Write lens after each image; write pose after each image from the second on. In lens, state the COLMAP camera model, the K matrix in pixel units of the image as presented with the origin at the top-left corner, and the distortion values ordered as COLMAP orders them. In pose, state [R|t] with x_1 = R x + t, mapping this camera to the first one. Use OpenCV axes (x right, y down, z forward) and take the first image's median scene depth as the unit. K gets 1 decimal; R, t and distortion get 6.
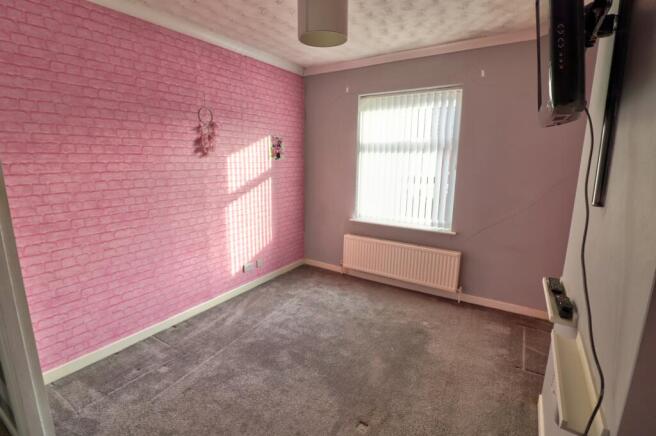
lens RADIAL K [[308.6, 0, 324.3], [0, 308.6, 216.8], [0, 0, 1]] dist [-0.022292, -0.000839]
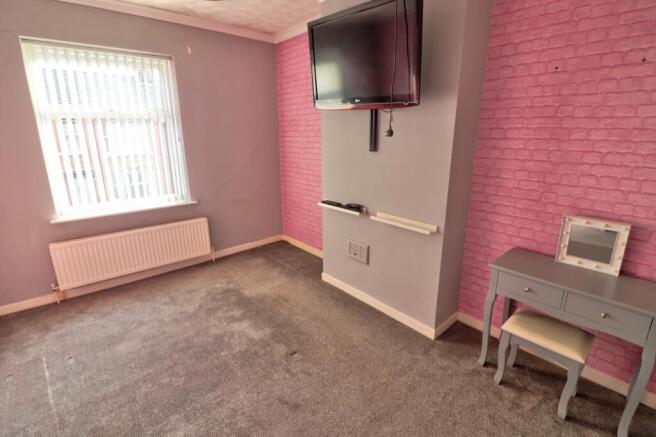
lens RADIAL K [[308.6, 0, 324.3], [0, 308.6, 217.3], [0, 0, 1]] dist [-0.022292, -0.000839]
pose [[0.268536, -0.266337, 0.925718, -0.495342], [0.185939, 0.957274, 0.221478, -0.052422], [-0.945153, 0.112652, 0.306586, 0.274889]]
